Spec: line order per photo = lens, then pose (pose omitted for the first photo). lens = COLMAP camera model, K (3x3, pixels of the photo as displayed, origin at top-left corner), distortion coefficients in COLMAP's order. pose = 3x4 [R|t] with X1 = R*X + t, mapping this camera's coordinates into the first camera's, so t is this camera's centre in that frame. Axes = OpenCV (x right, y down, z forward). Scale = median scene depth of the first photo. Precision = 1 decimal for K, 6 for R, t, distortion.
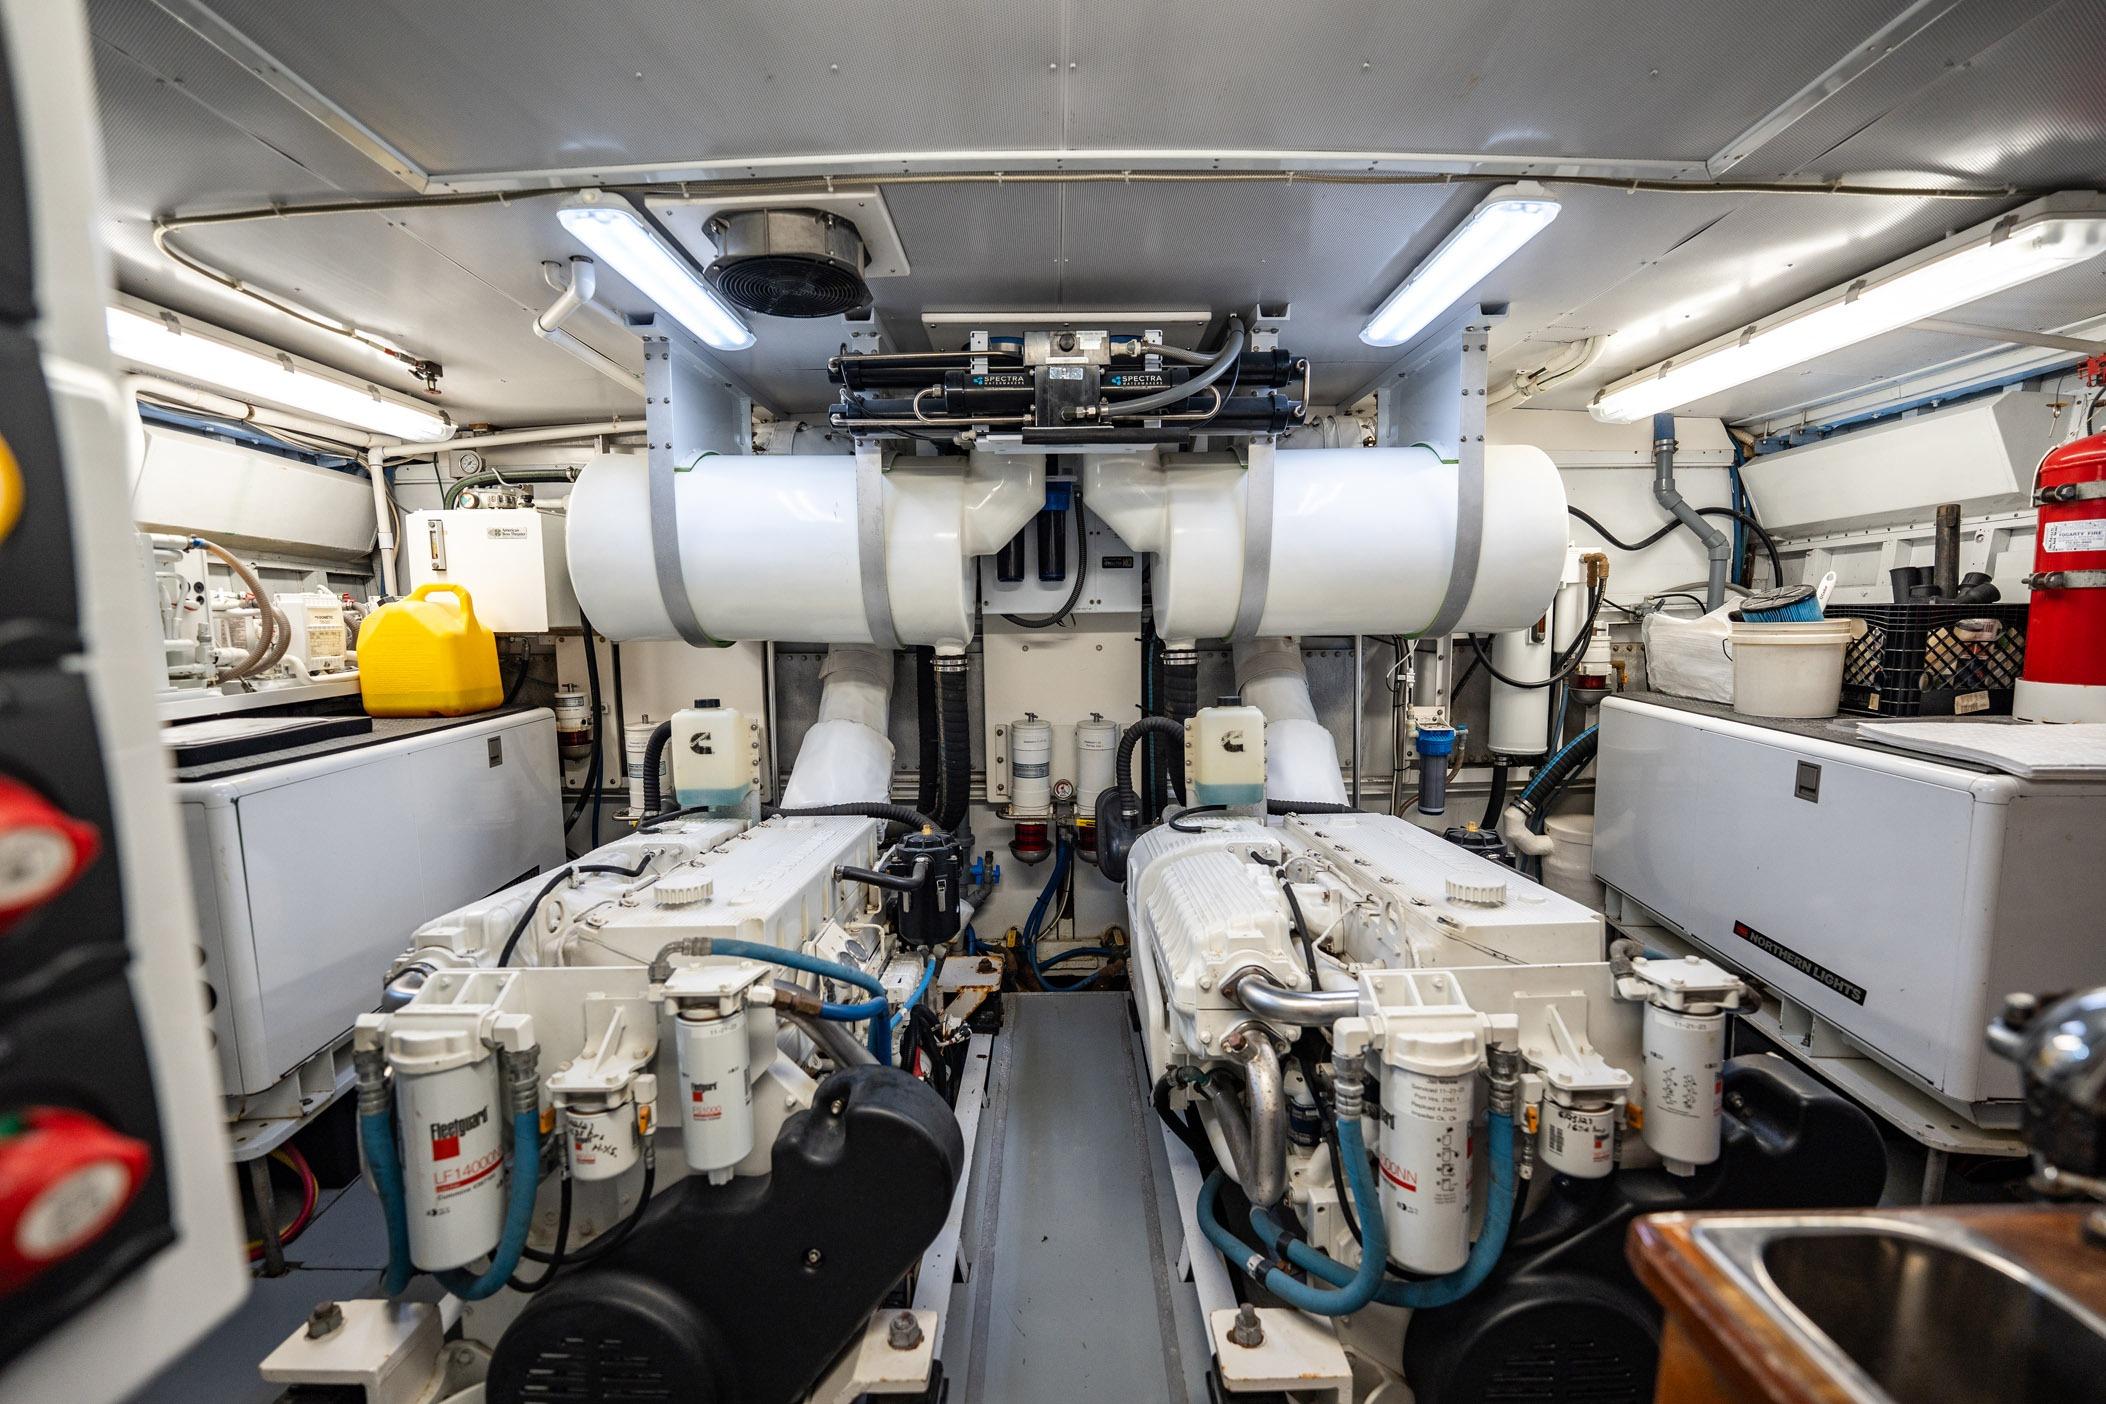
lens RADIAL K [[846.3, 0, 1050.6], [0, 846.3, 702.5], [0, 0, 1]] dist [-0.033945, 0.005050]
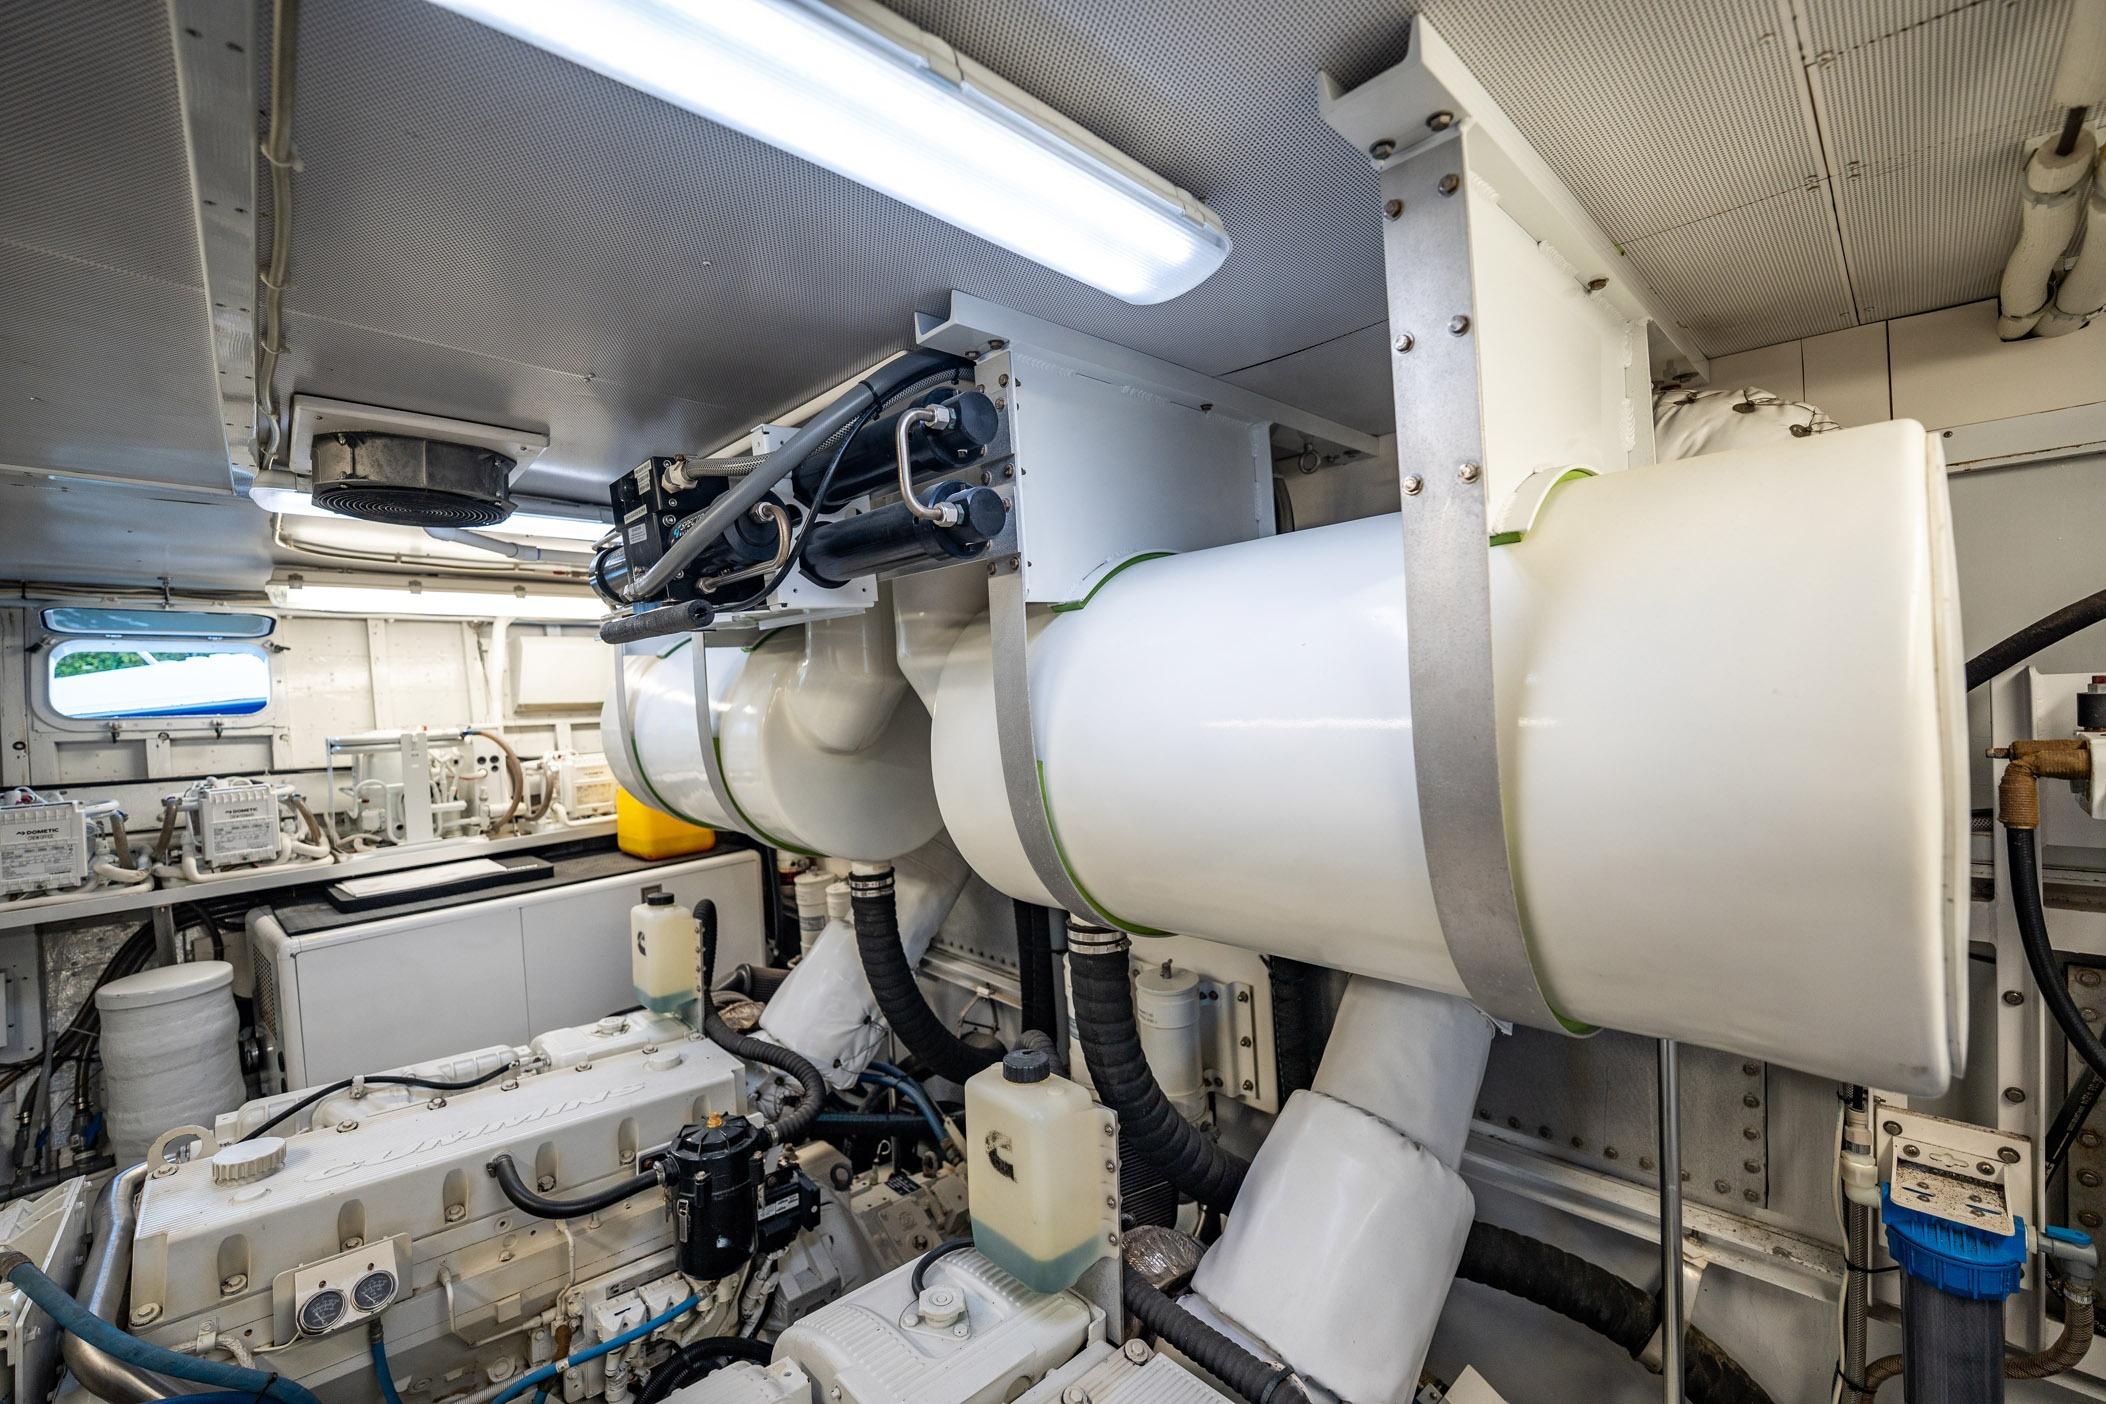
lens RADIAL K [[846.3, 0, 1055.6], [0, 846.3, 706.2], [0, 0, 1]] dist [-0.033945, 0.005050]
pose [[0.692832, 0.000481, -0.721099, 0.577301], [-0.039495, 0.998524, -0.037281, -0.195497], [0.720017, 0.054310, 0.691828, 0.634183]]
